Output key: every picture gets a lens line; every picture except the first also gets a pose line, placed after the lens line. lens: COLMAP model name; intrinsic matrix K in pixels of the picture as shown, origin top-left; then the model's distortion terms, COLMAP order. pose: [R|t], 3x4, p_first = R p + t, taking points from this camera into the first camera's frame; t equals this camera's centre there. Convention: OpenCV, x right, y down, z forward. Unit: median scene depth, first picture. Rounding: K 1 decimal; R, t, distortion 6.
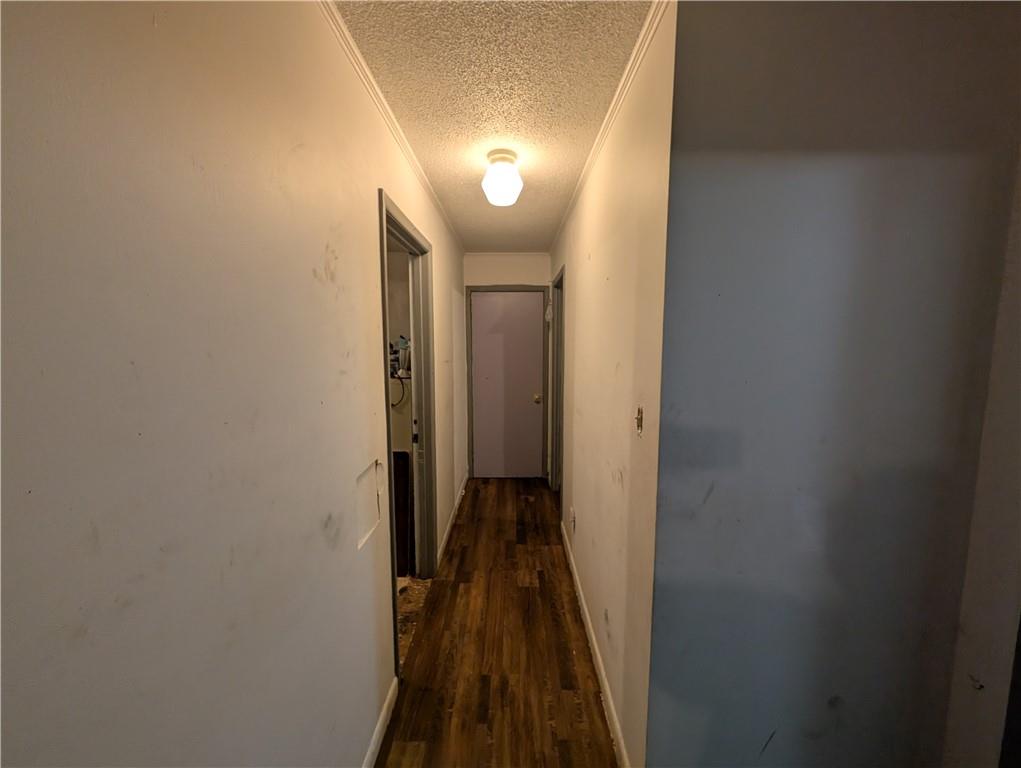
lens RADIAL K [[388.7, 0, 510.3], [0, 388.7, 381.9], [0, 0, 1]] dist [0.003439, -0.000279]
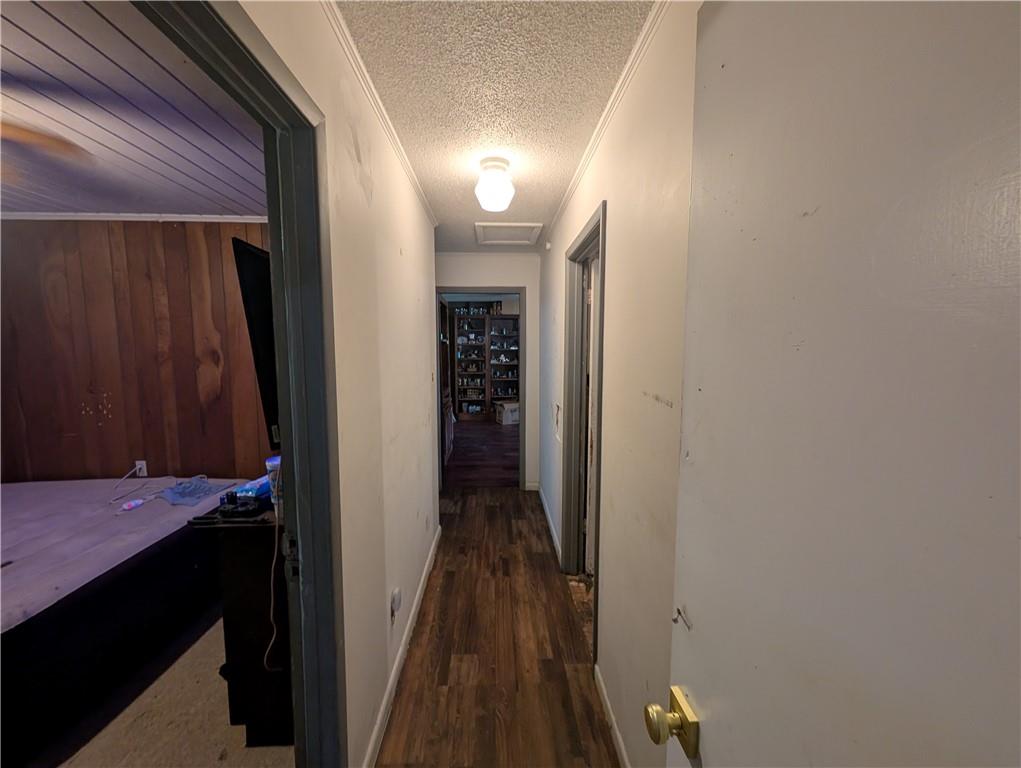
lens RADIAL K [[388.7, 0, 510.3], [0, 388.7, 382.1], [0, 0, 1]] dist [0.003439, -0.000279]
pose [[-0.998951, 0.005443, -0.045469, -0.013303], [-0.003929, 0.979063, 0.203520, -0.191625], [0.045625, 0.203486, -0.978014, 1.819932]]
